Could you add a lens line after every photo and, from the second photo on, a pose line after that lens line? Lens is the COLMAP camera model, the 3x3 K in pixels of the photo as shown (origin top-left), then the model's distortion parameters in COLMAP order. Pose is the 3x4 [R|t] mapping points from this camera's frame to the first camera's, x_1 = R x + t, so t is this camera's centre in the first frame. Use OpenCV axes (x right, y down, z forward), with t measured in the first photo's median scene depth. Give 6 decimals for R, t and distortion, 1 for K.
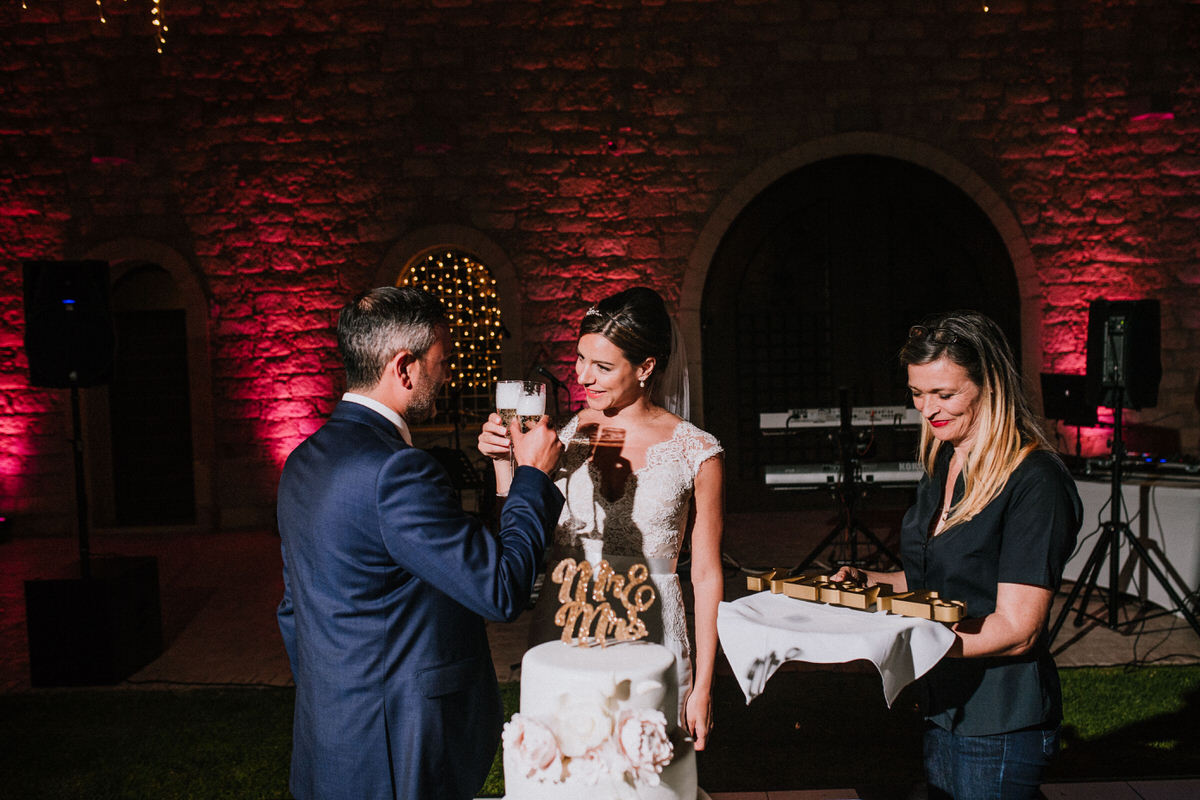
lens RADIAL K [[1148.6, 0, 593.4], [0, 1148.6, 402.8], [0, 0, 1]] dist [0.018566, 0.000000]
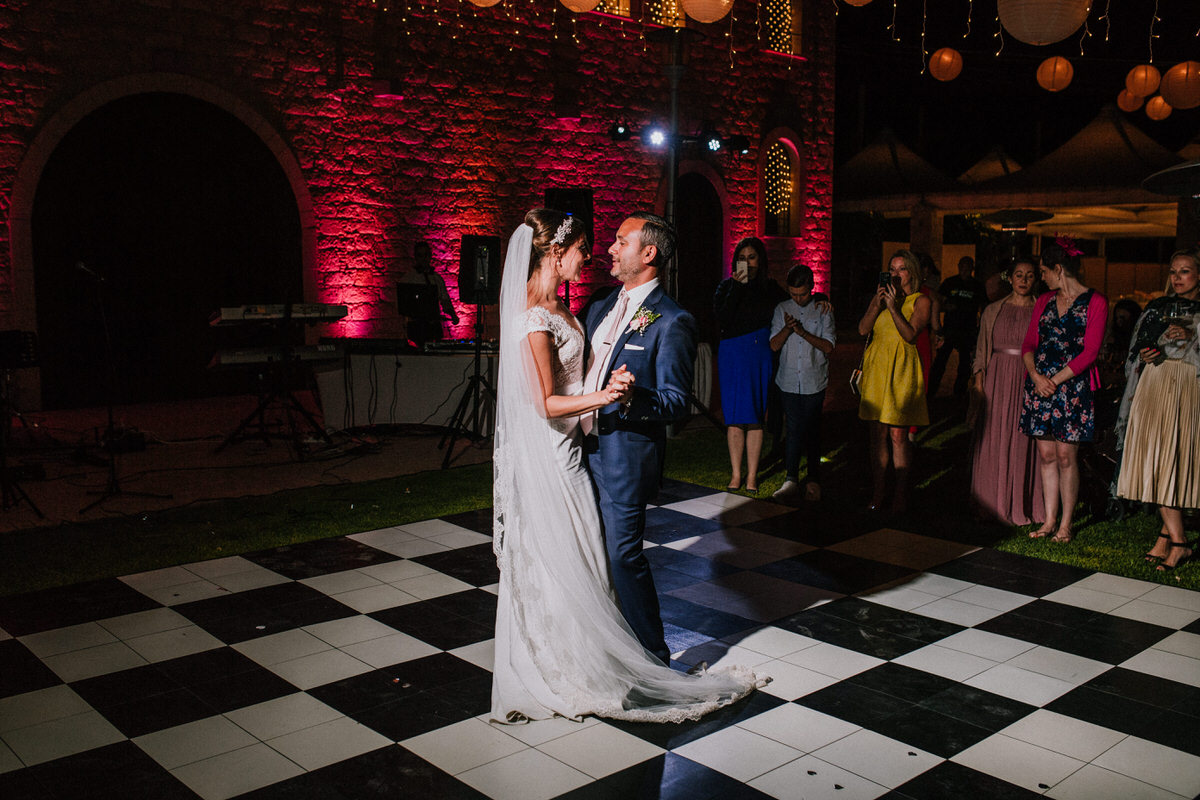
lens RADIAL K [[1148.6, 0, 602.8], [0, 1148.6, 408.0], [0, 0, 1]] dist [0.018566, 0.000000]
pose [[0.714223, -0.049806, 0.698144, -0.283578], [0.003288, 0.997693, 0.067812, 0.021768], [-0.699911, -0.046138, 0.712739, -0.136214]]
